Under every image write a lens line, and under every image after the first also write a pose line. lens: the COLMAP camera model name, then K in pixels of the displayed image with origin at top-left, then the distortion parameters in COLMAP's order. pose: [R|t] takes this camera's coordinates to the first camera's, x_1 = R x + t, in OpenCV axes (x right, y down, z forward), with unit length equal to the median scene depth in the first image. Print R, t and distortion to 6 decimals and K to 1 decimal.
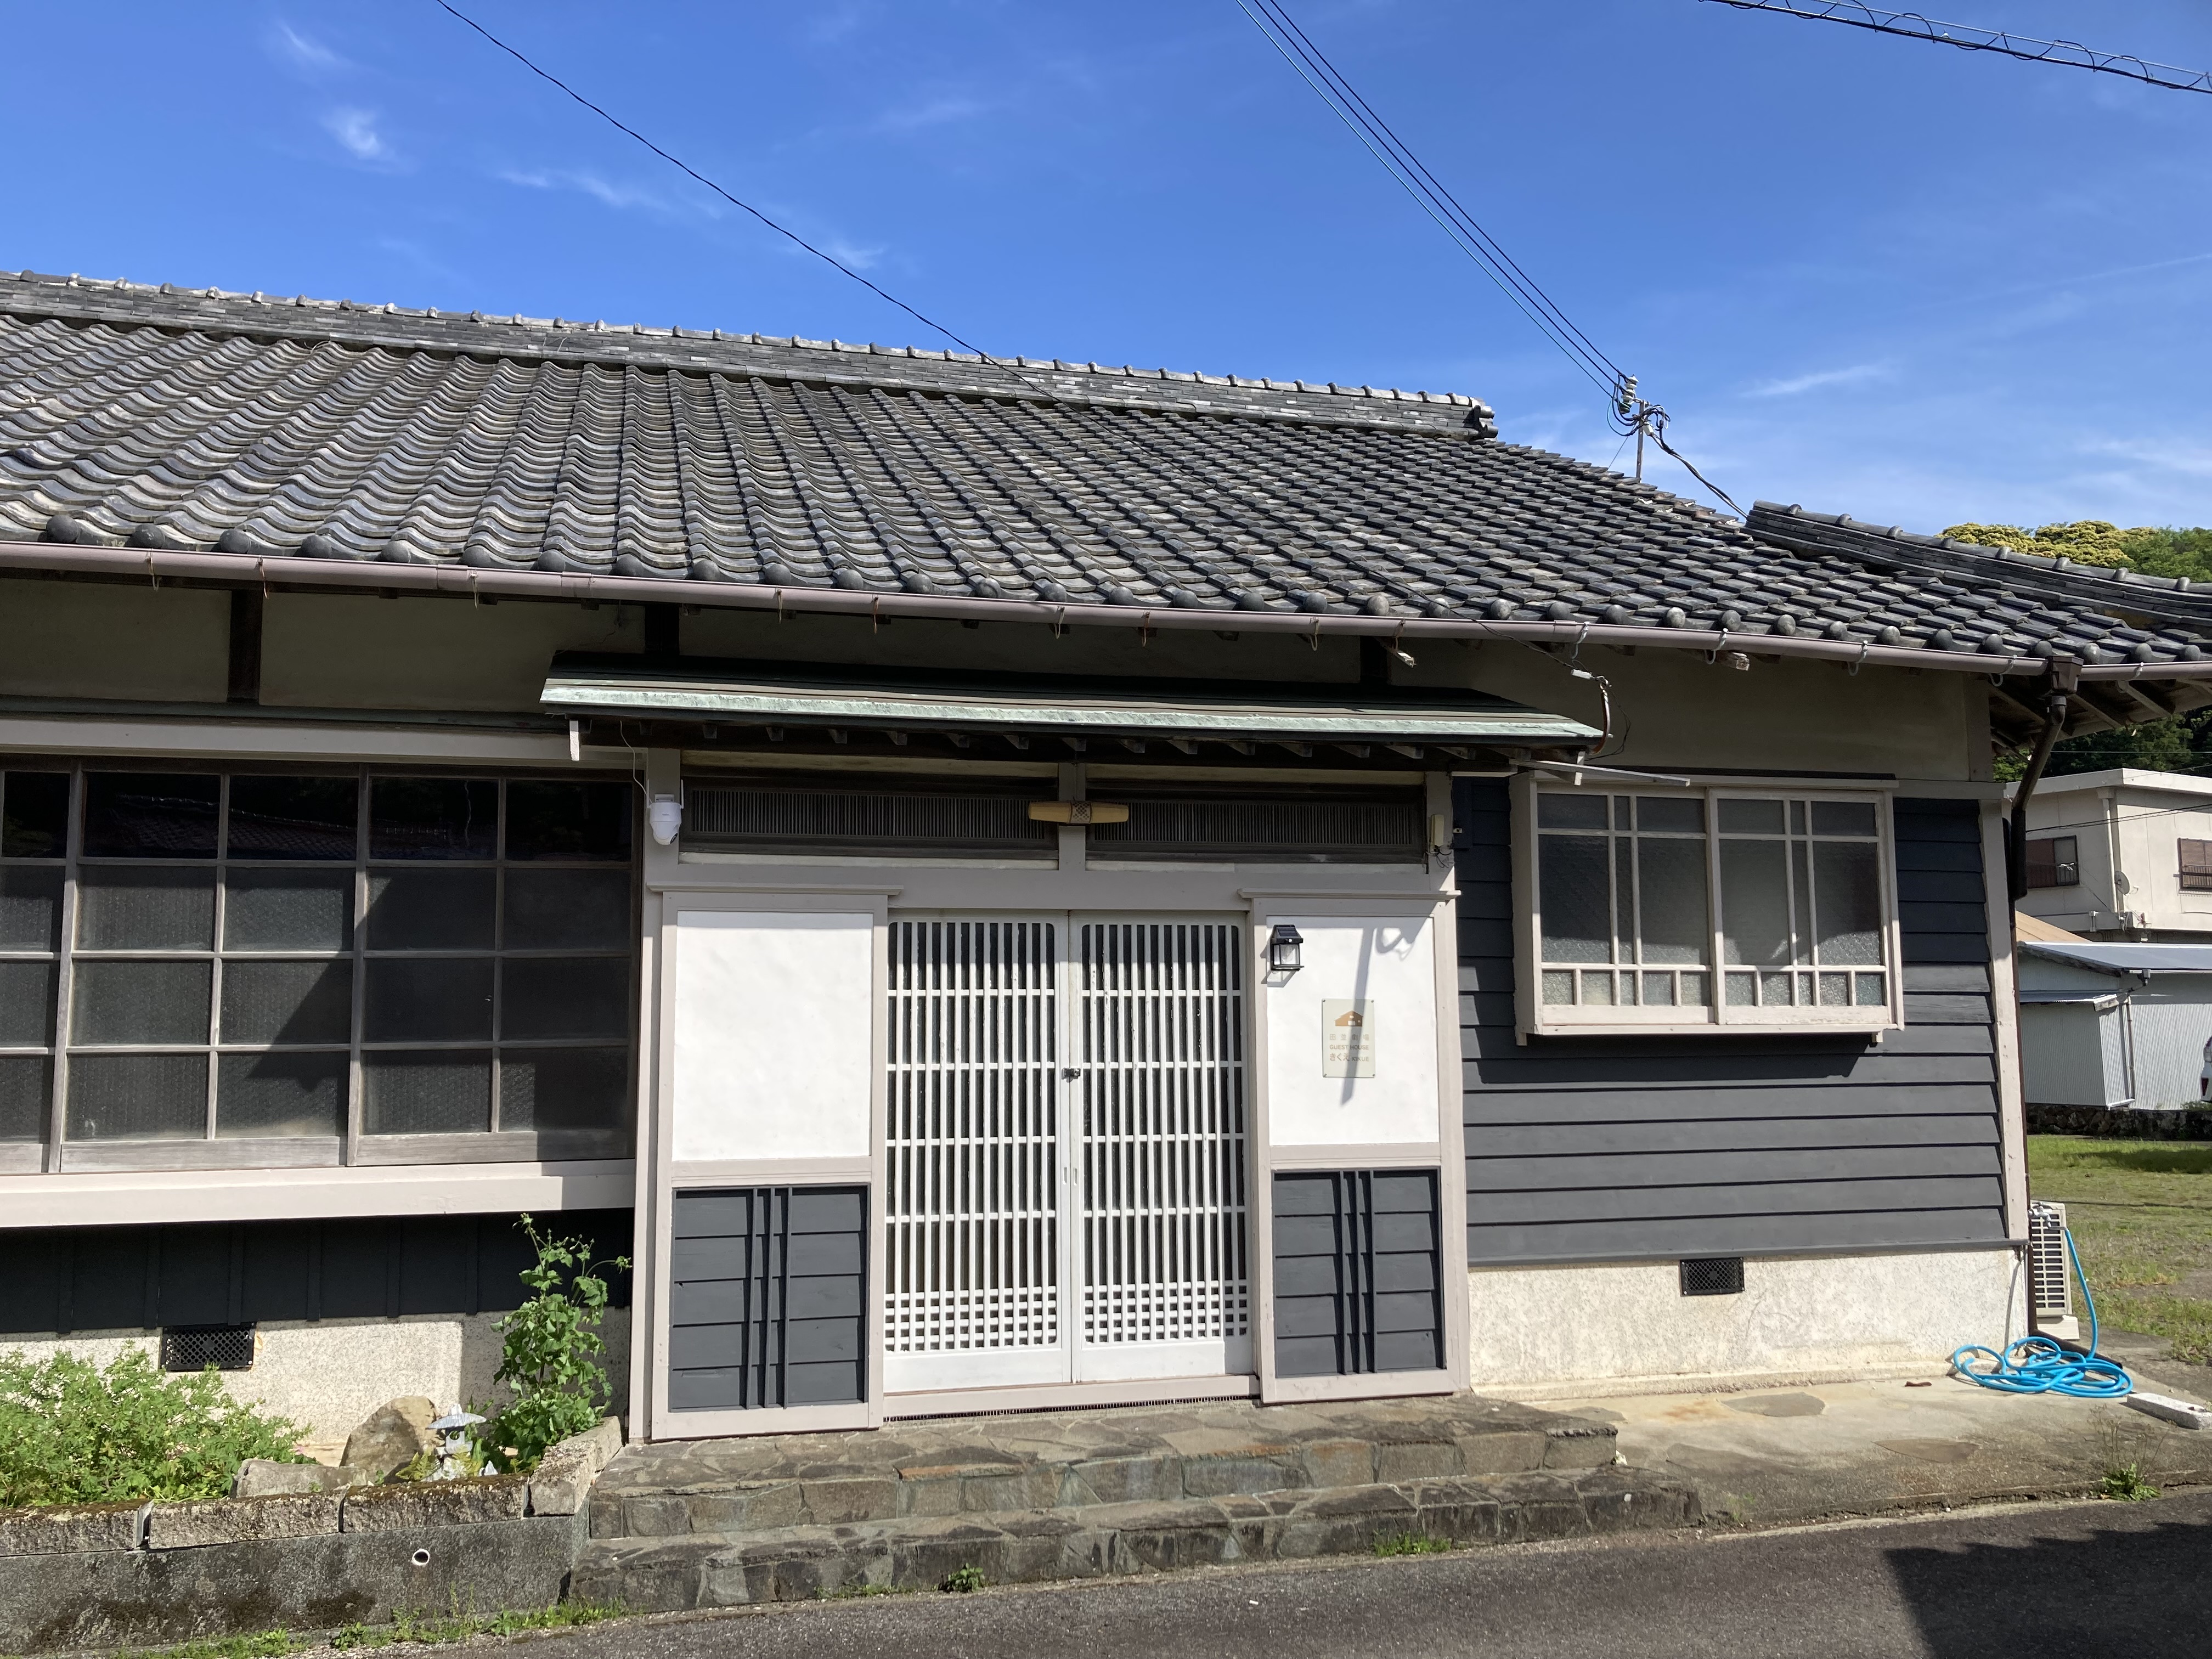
lens RADIAL K [[1828.2, 0, 1106.0], [0, 1828.2, 829.5], [0, 0, 1]] dist [0.008274, 0.008658]
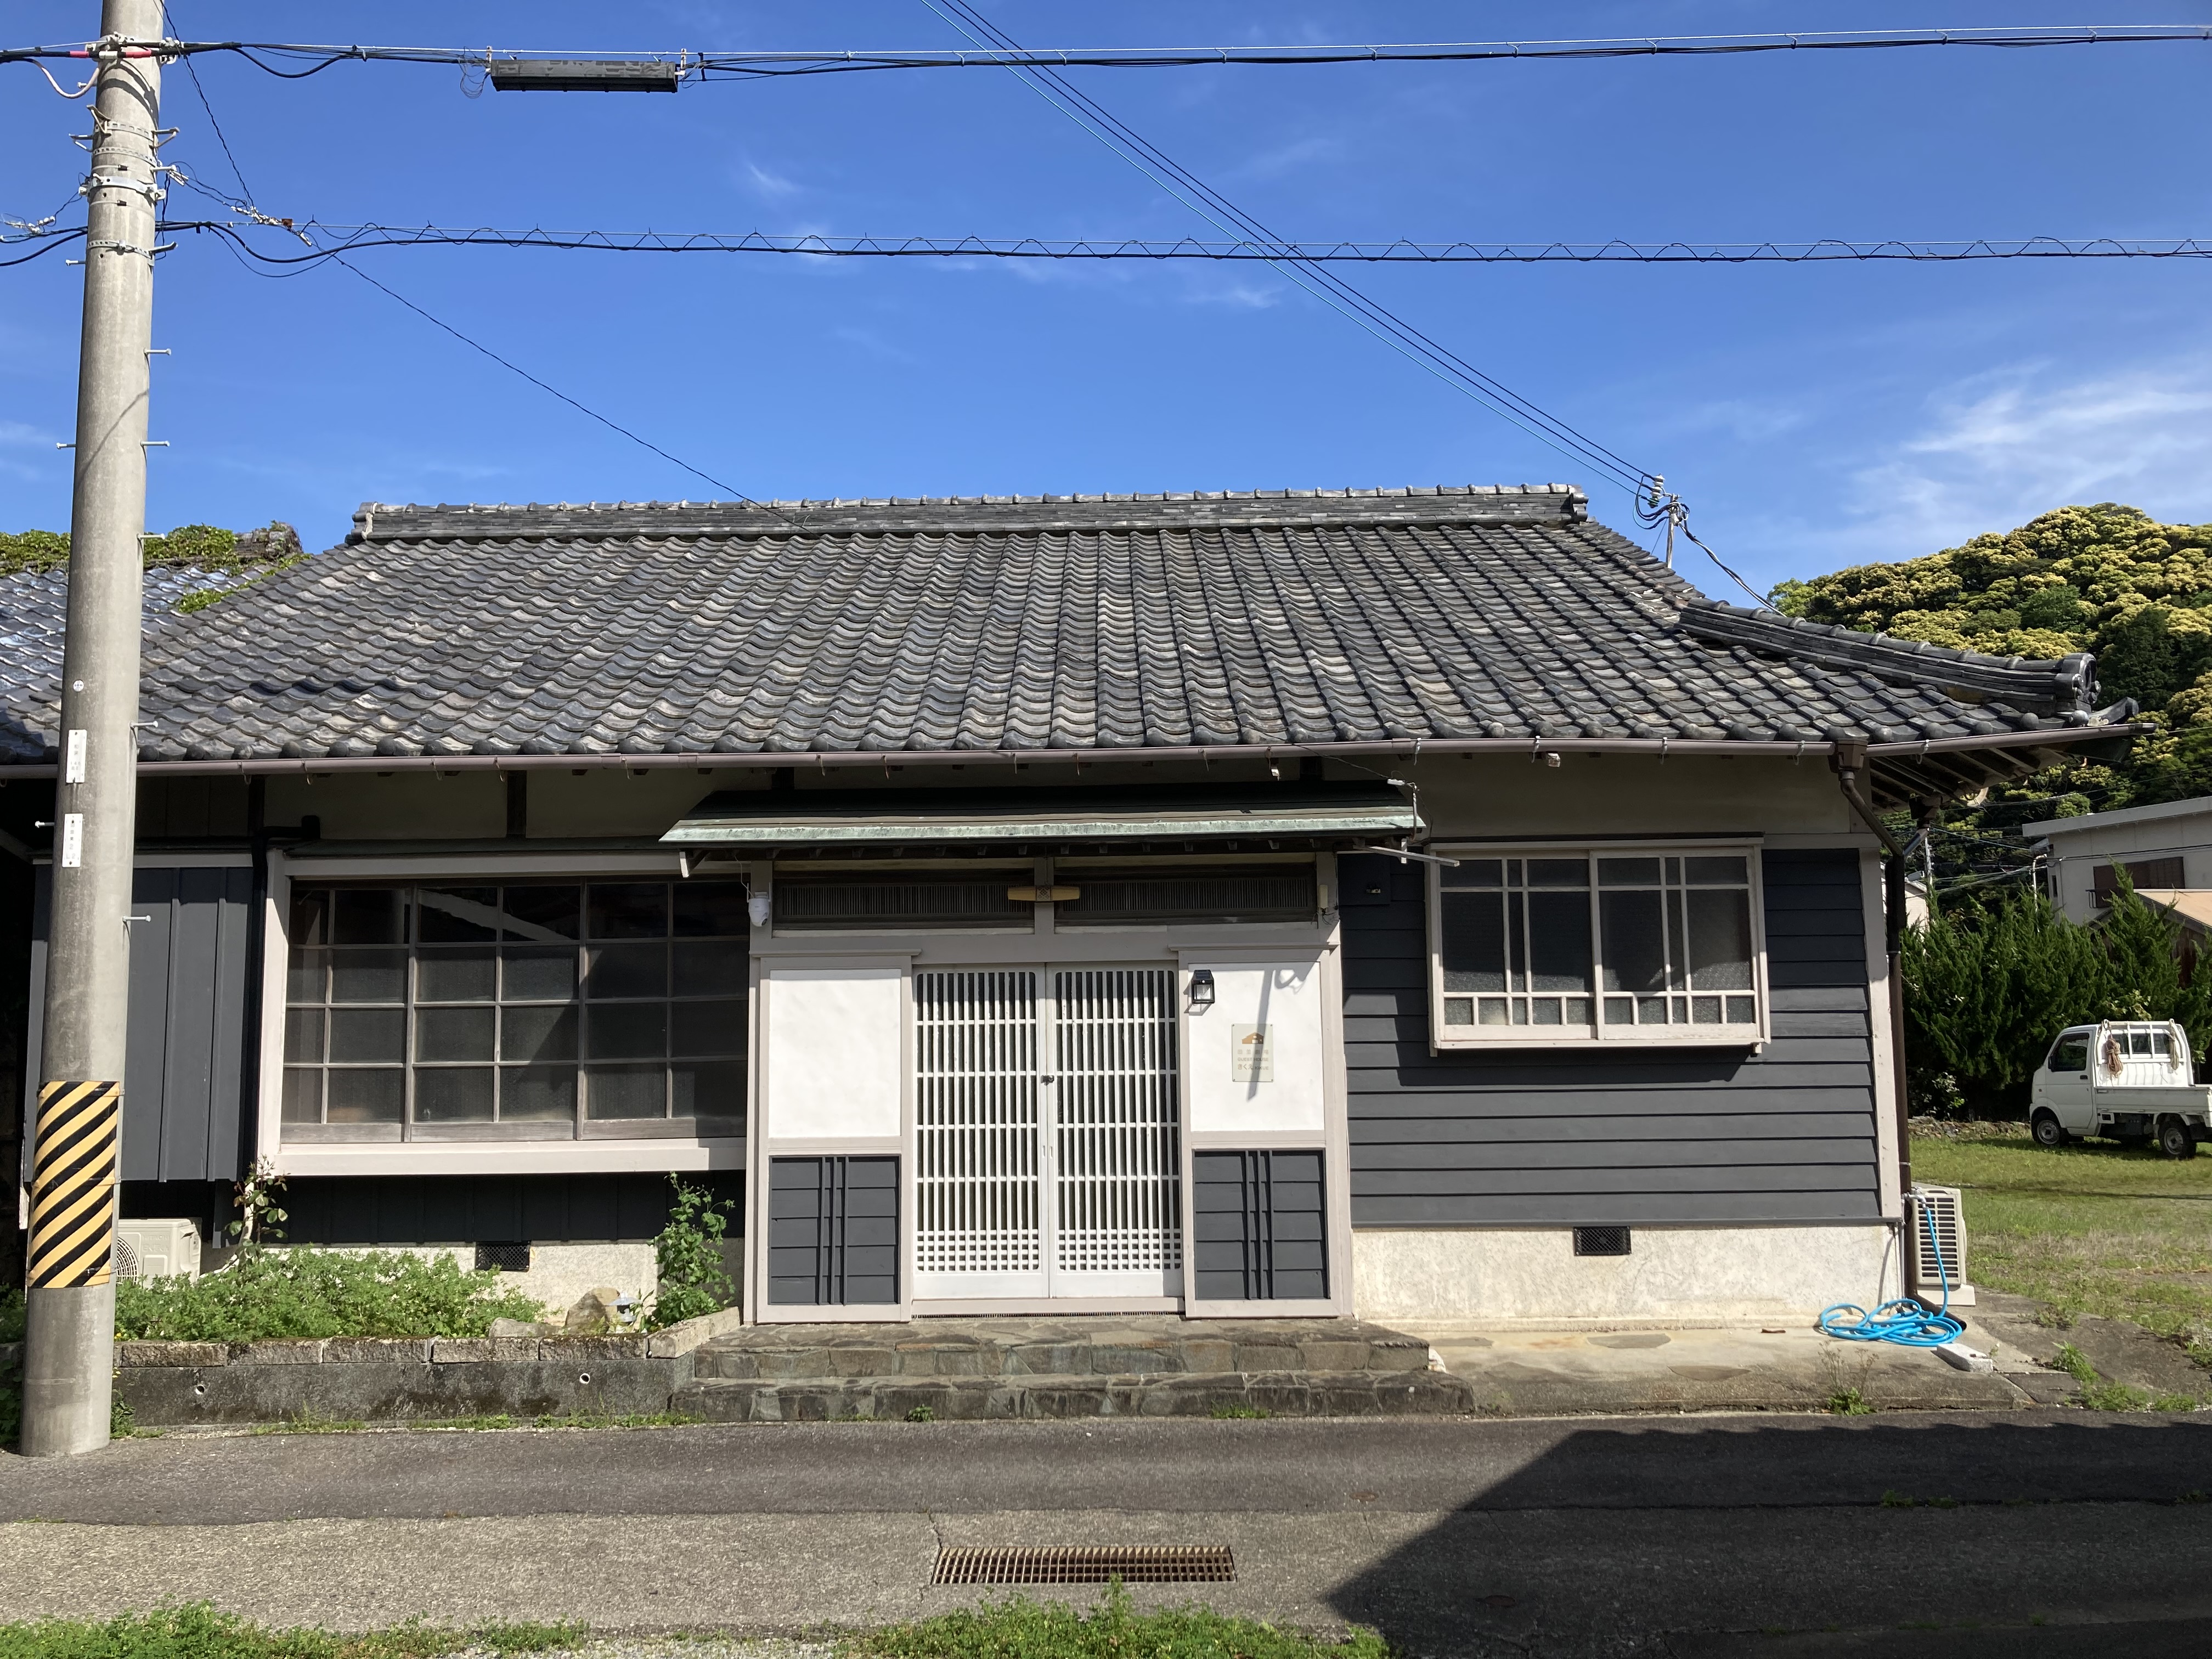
lens RADIAL K [[1830.3, 0, 1106.0], [0, 1830.3, 829.5], [0, 0, 1]] dist [0.068803, -0.187374]
pose [[0.965691, -0.034645, -0.257373, 0.390974], [0.035034, 0.999381, -0.003076, -0.052245], [0.257321, -0.006047, 0.966307, -0.349663]]
